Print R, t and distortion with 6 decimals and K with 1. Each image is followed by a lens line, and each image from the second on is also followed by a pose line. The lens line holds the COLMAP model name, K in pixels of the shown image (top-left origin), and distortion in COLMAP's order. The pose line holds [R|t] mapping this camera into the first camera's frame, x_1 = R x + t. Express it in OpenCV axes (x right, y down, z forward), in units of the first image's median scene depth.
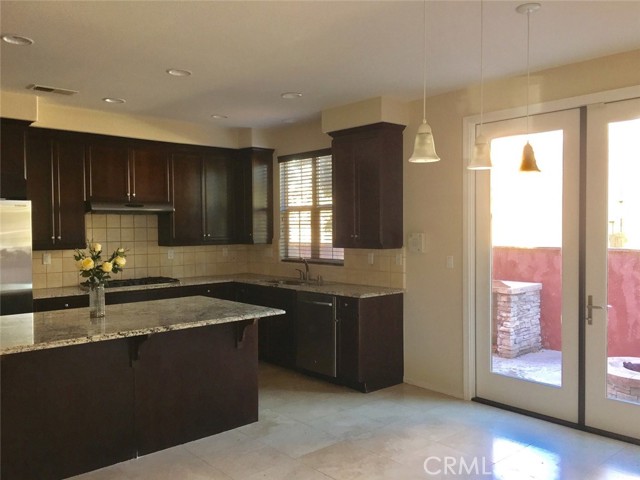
lens RADIAL K [[541.8, 0, 320.5], [0, 541.8, 237.6], [0, 0, 1]] dist [0.063043, -0.084561]
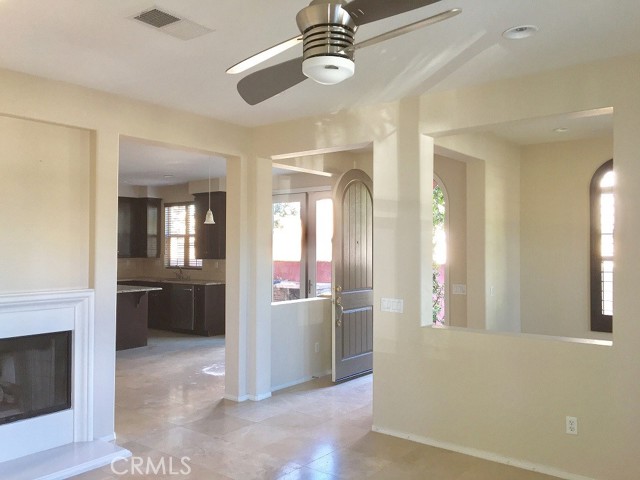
lens RADIAL K [[541.8, 0, 323.5], [0, 541.8, 237.4], [0, 0, 1]] dist [0.063043, -0.084561]
pose [[0.983308, 0.011361, 0.181592, 0.119086], [-0.003937, 0.999143, -0.041193, 0.021379], [-0.181905, 0.039790, 0.982511, -0.849437]]
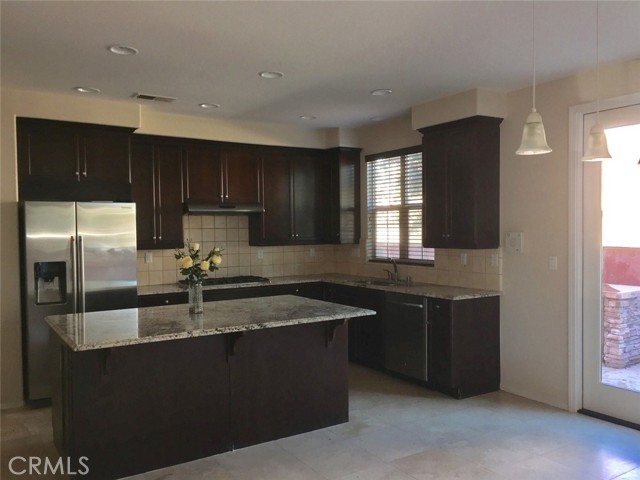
lens RADIAL K [[541.8, 0, 314.7], [0, 541.8, 242.5], [0, 0, 1]] dist [0.063043, -0.084561]
pose [[0.986706, 0.000014, -0.162516, -0.011041], [0.001248, 0.999970, 0.007664, 0.001656], [0.162511, -0.007765, 0.986676, 0.009246]]
